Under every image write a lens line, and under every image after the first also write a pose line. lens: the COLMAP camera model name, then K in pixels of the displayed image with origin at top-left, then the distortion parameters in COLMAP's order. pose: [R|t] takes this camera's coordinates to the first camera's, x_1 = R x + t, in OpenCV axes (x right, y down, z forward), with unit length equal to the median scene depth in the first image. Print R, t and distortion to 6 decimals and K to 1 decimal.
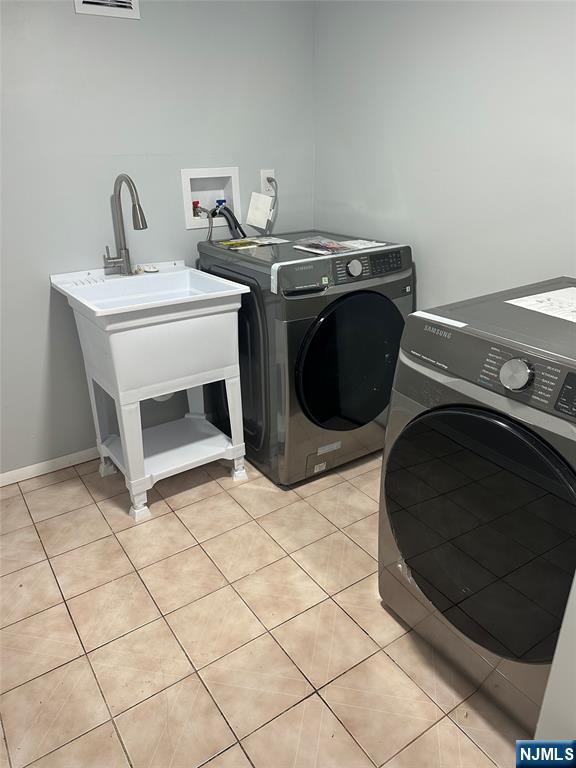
lens RADIAL K [[538.9, 0, 284.8], [0, 538.9, 387.7], [0, 0, 1]] dist [0.060572, -0.070136]
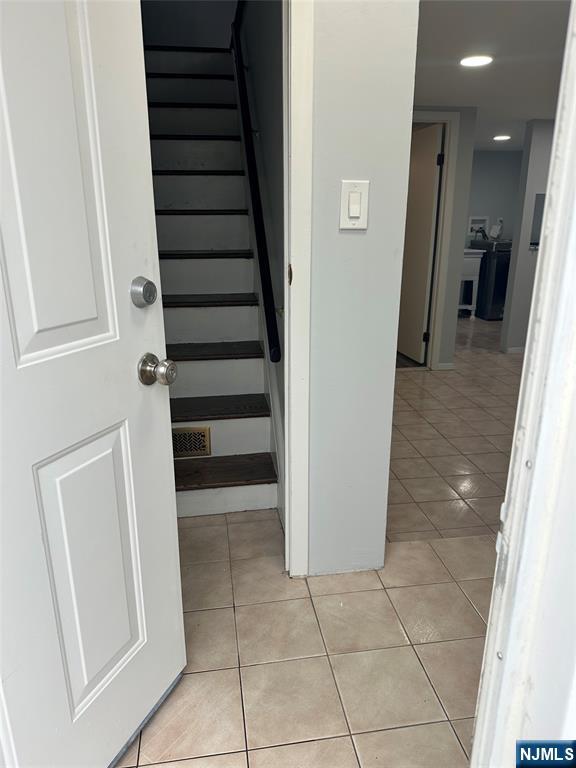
lens RADIAL K [[538.9, 0, 291.3], [0, 538.9, 386.7], [0, 0, 1]] dist [0.060572, -0.070136]
pose [[0.907595, 0.143377, -0.394607, 0.231138], [-0.180633, 0.981796, -0.058729, 0.848828], [0.379003, 0.124581, 0.916971, -1.951460]]
